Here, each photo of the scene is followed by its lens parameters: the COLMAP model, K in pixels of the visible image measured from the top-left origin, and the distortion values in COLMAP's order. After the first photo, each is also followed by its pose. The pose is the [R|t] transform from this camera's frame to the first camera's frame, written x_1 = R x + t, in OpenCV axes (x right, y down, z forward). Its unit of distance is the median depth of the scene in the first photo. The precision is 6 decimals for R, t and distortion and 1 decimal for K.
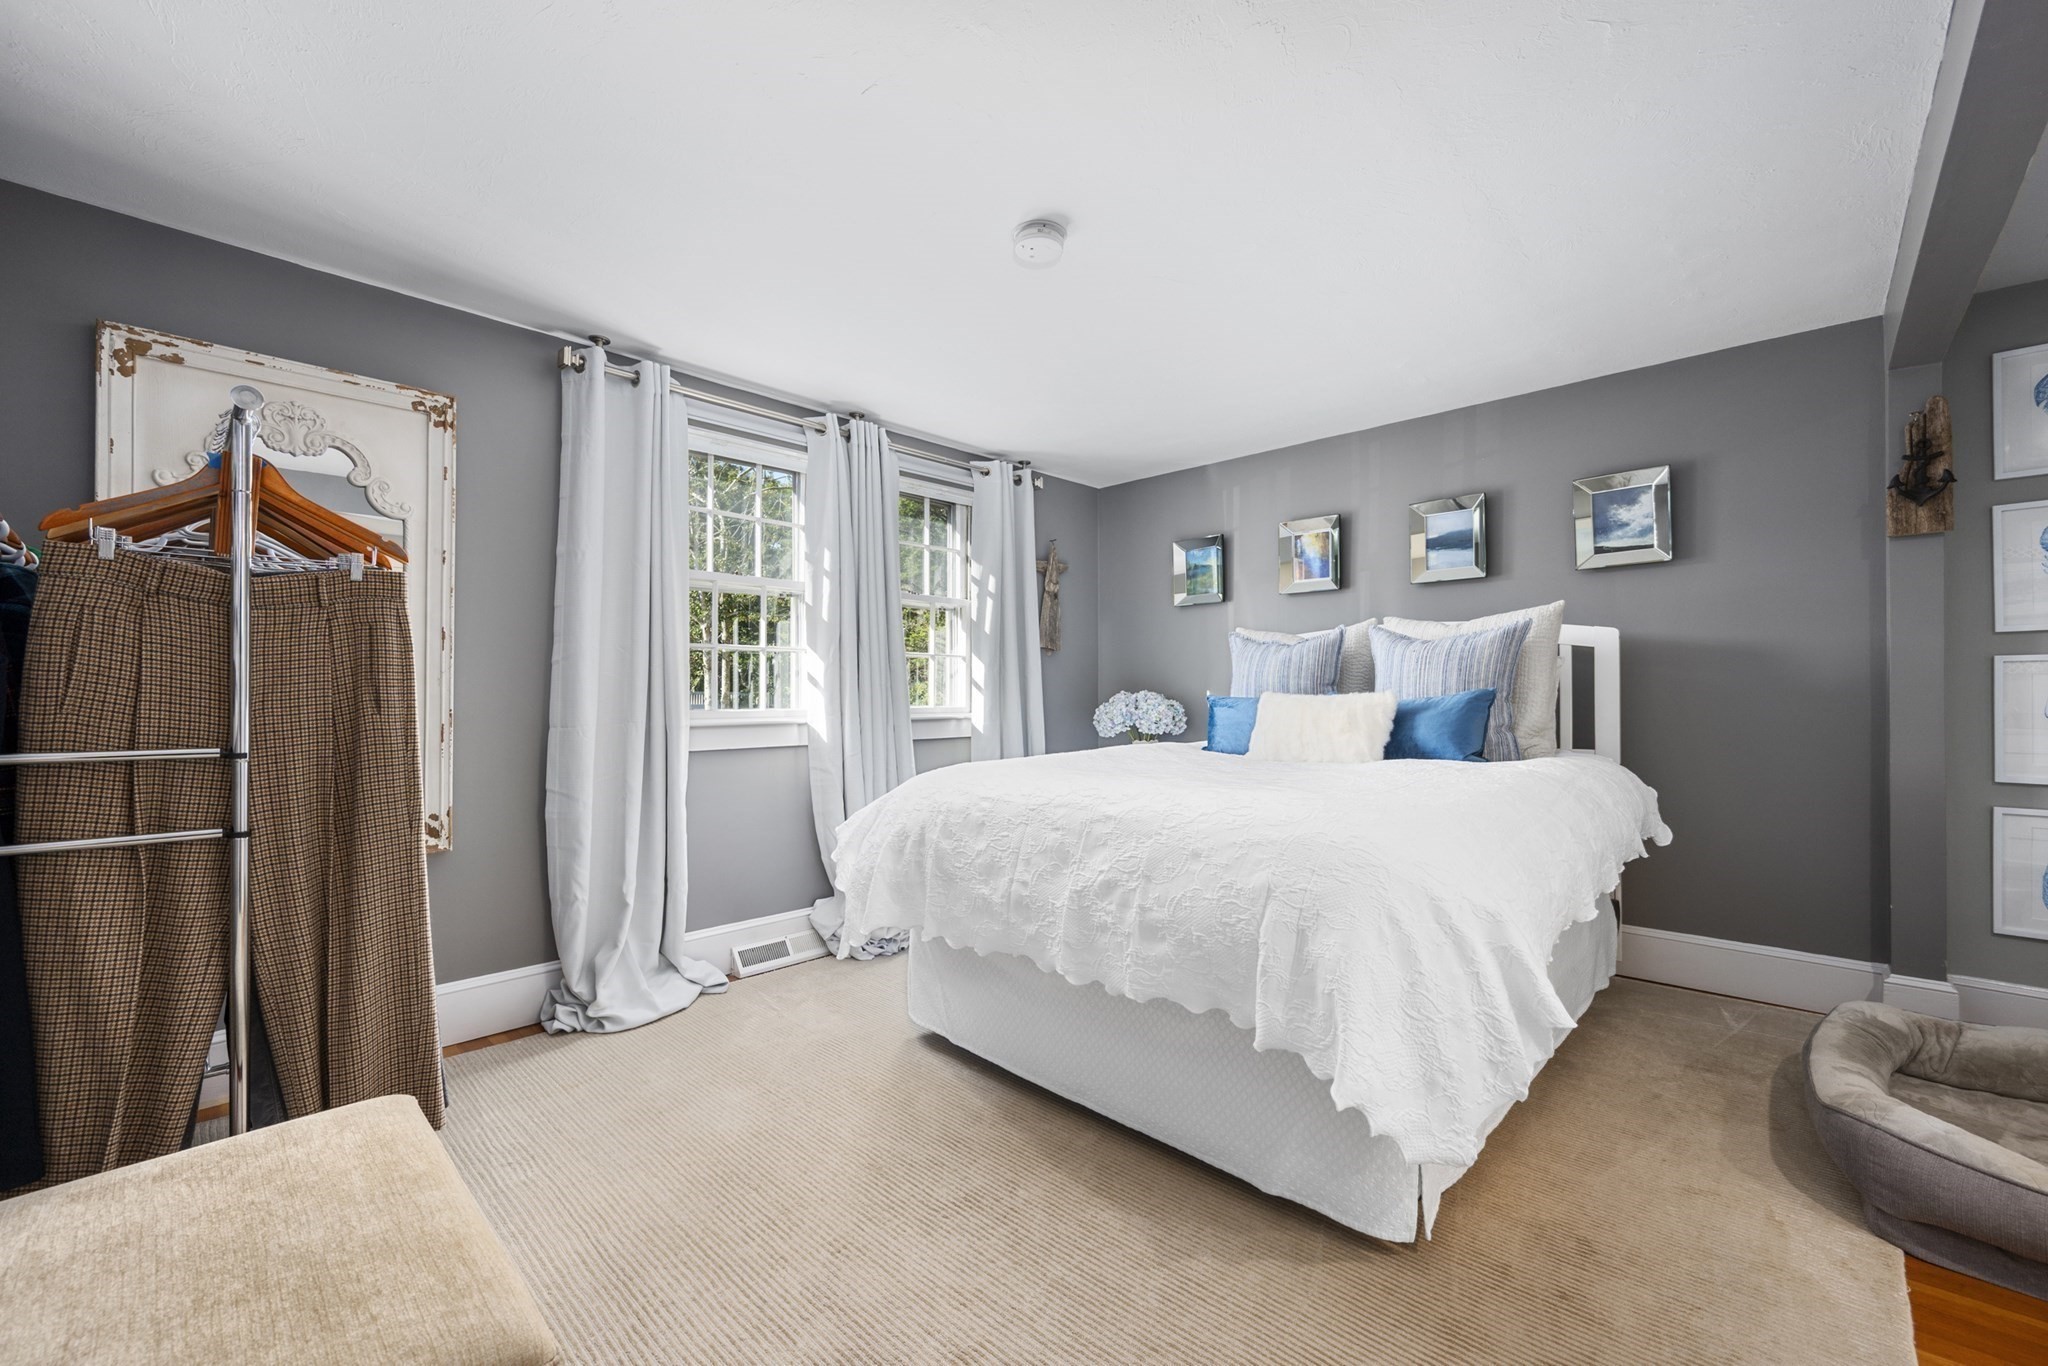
lens RADIAL K [[852.6, 0, 1028.4], [0, 852.6, 690.4], [0, 0, 1]] dist [-0.004231, -0.000223]
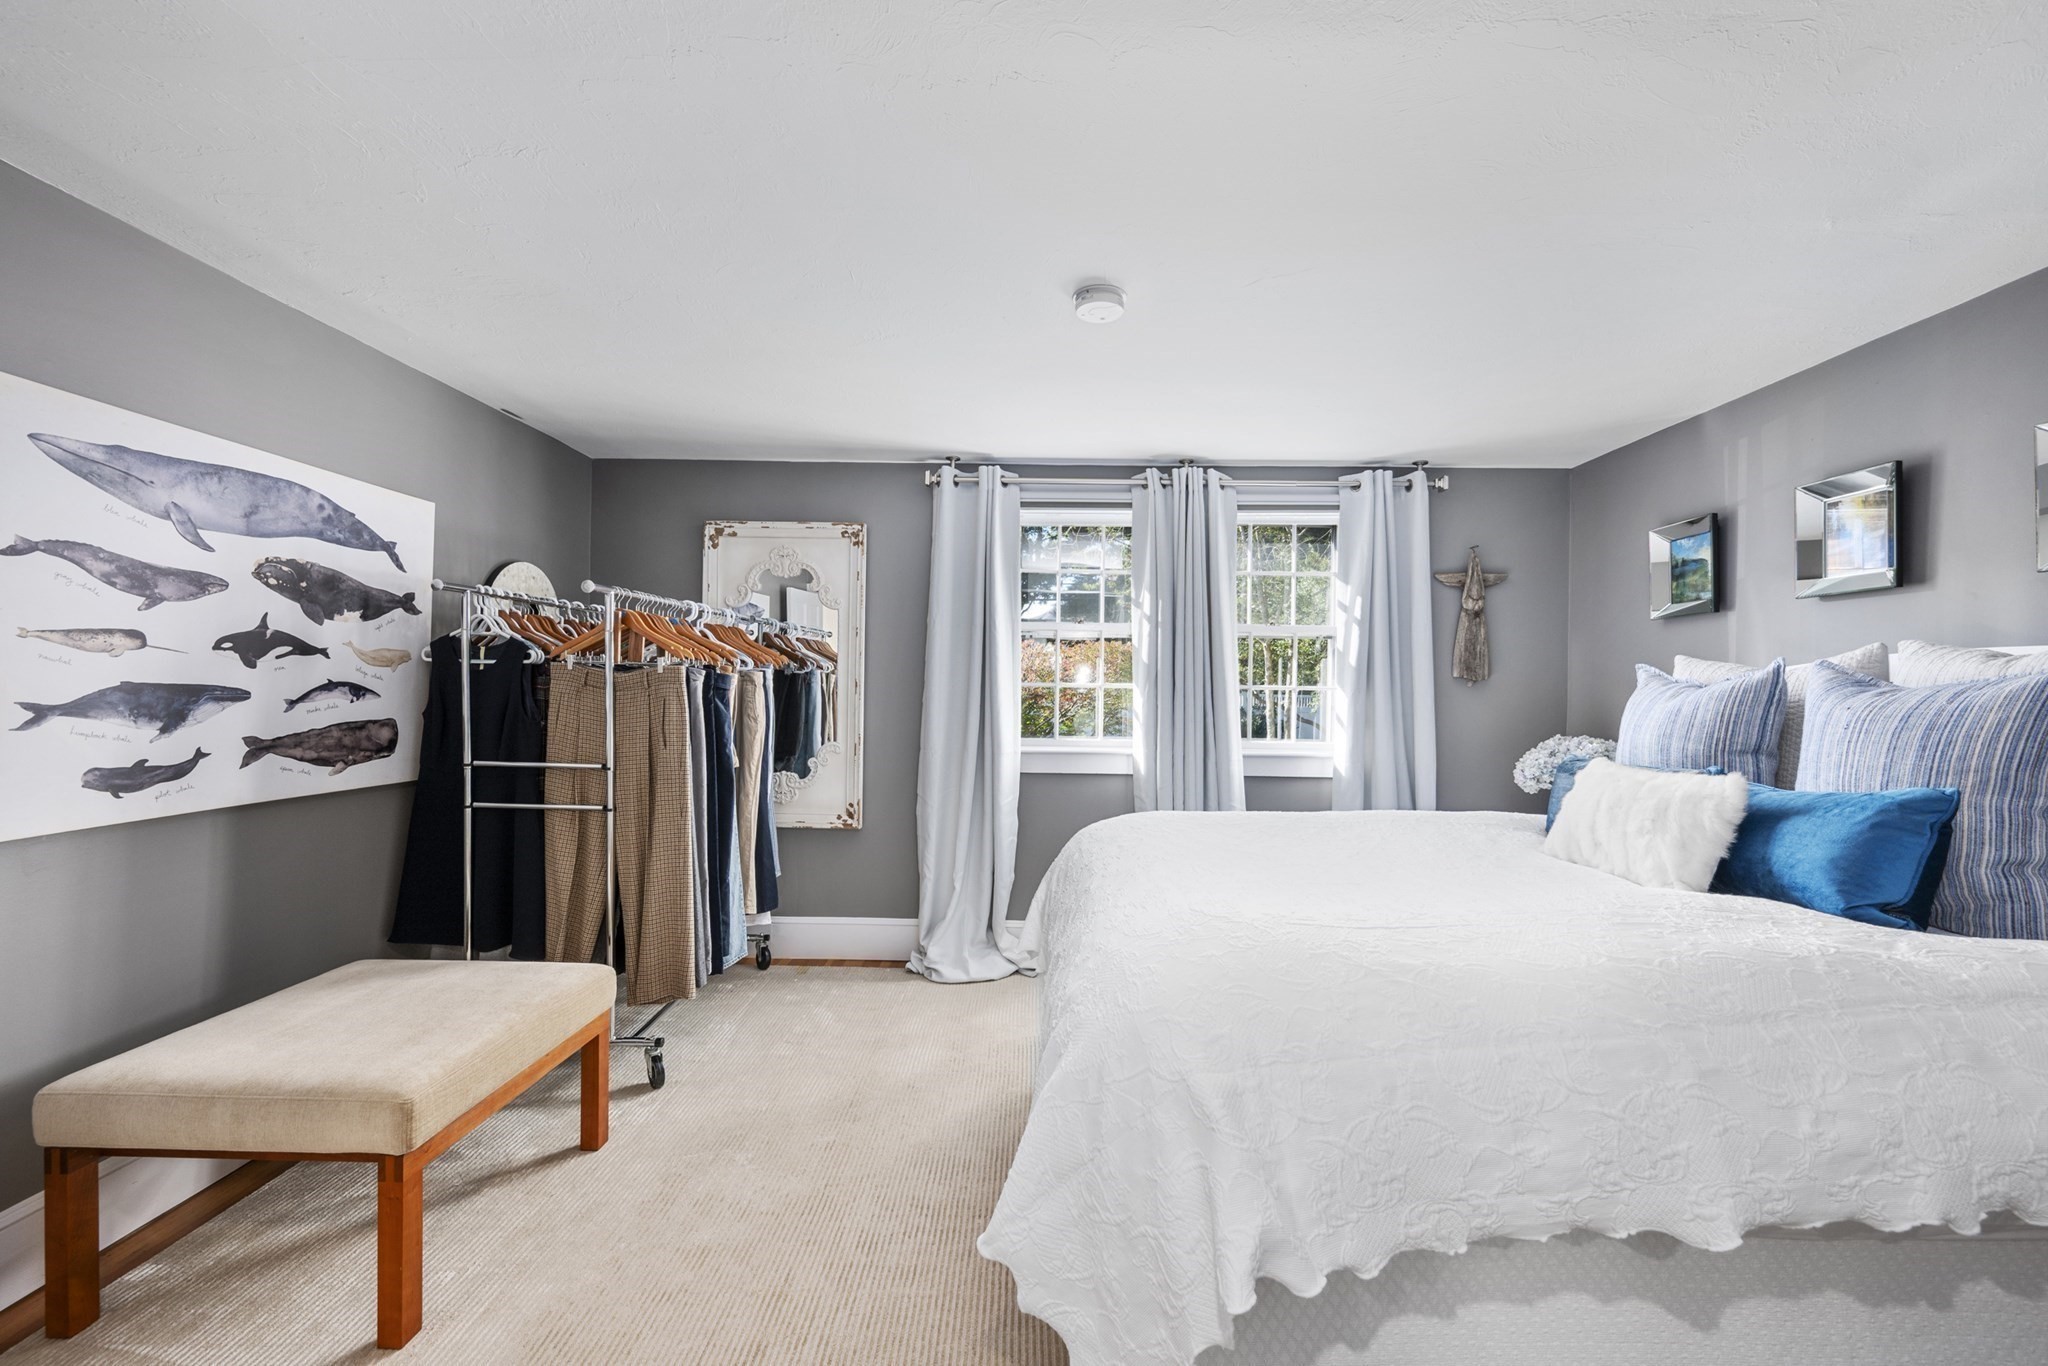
lens RADIAL K [[824.2, 0, 1014.4], [0, 824.2, 684.1], [0, 0, 1]] dist [-0.001850, 0.000103]
pose [[0.664123, 0.006121, -0.747598, 0.525249], [-0.011065, 0.999937, -0.001642, -0.059391], [0.747541, 0.009362, 0.664149, 0.221931]]
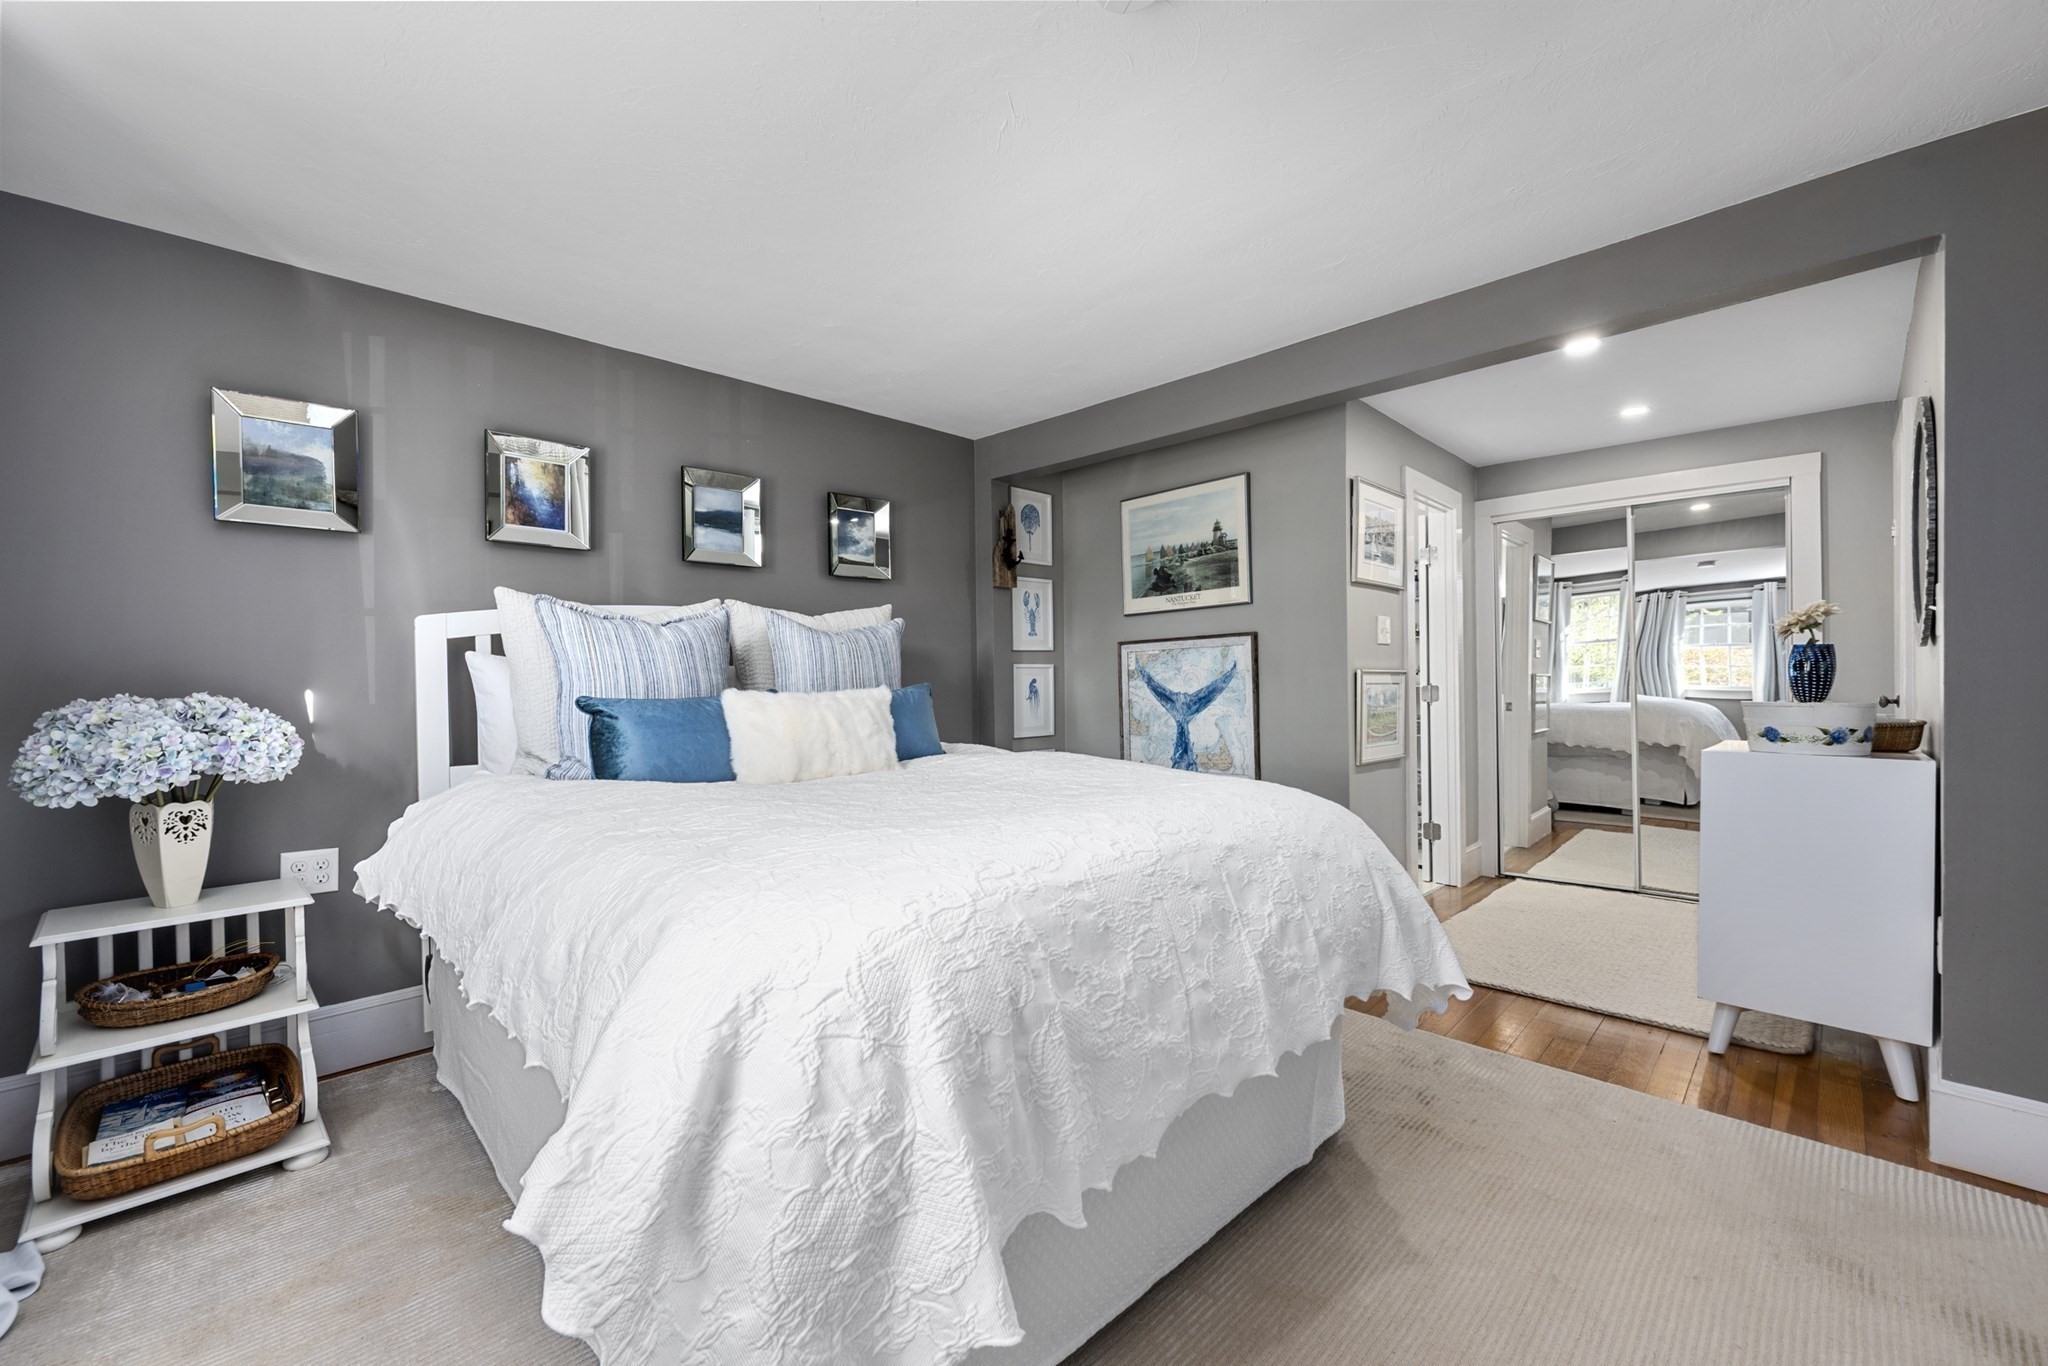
lens RADIAL K [[852.6, 0, 1022.0], [0, 852.6, 674.6], [0, 0, 1]] dist [-0.004231, -0.000223]
pose [[0.003262, 0.009931, 0.999945, -0.491693], [0.009587, 0.999904, -0.009962, -0.002363], [-0.999949, 0.009619, 0.003166, 0.854434]]
